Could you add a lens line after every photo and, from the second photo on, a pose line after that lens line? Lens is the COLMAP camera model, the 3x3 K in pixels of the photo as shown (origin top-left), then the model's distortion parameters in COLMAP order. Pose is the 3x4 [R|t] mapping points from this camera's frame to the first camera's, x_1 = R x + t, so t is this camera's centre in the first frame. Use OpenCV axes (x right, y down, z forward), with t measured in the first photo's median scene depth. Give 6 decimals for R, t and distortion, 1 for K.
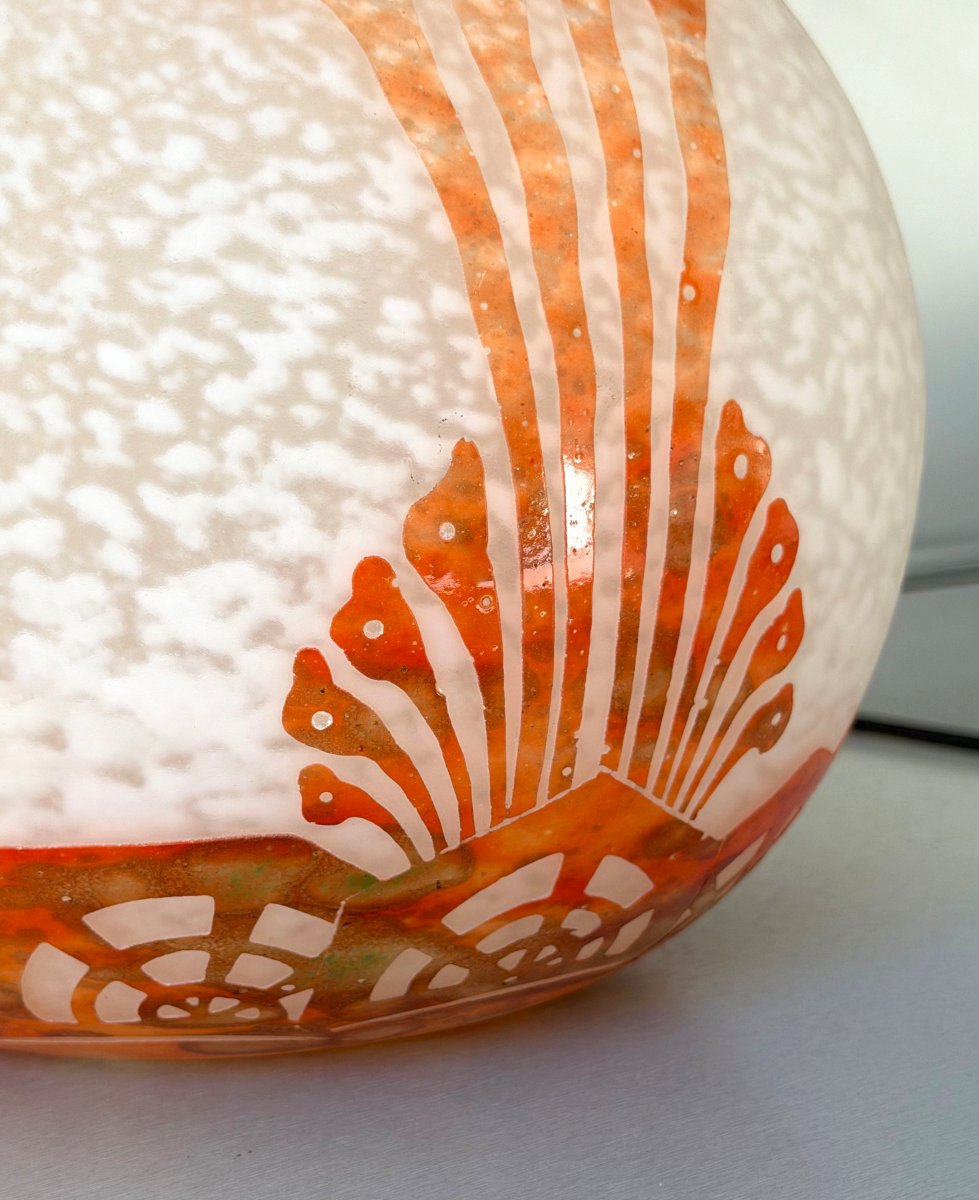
lens RADIAL K [[2337.7, 0, 490.7], [0, 2337.7, 667.7], [0, 0, 1]] dist [0.137941, 0.000000]
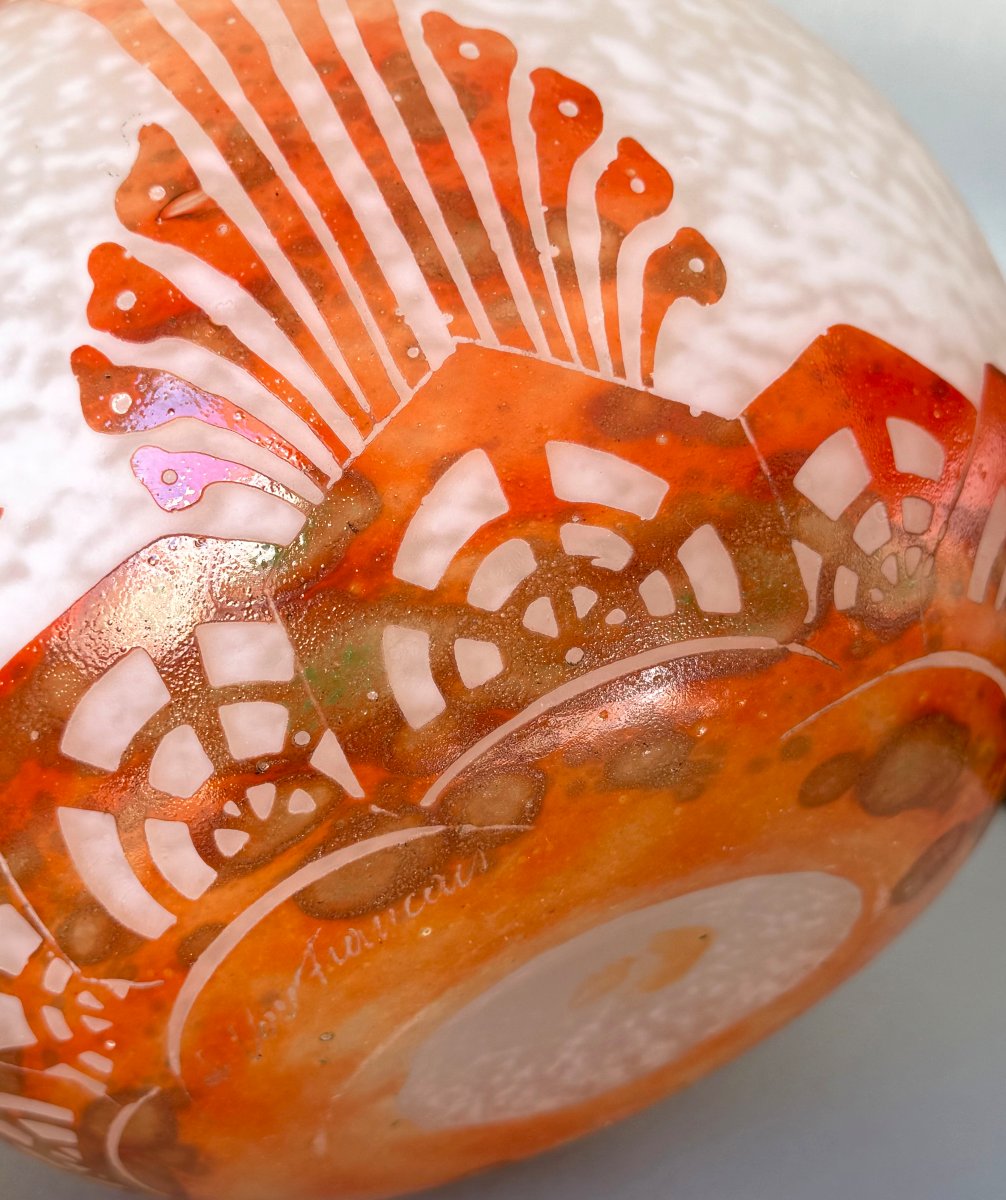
lens RADIAL K [[1932.3, 0, 498.4], [0, 1932.3, 600.5], [0, 0, 1]] dist [0.096070, 0.000000]
pose [[0.761764, -0.573346, -0.301644, 0.232417], [0.306036, 0.728841, -0.612481, 0.593760], [0.571014, 0.374252, 0.730670, 0.495713]]
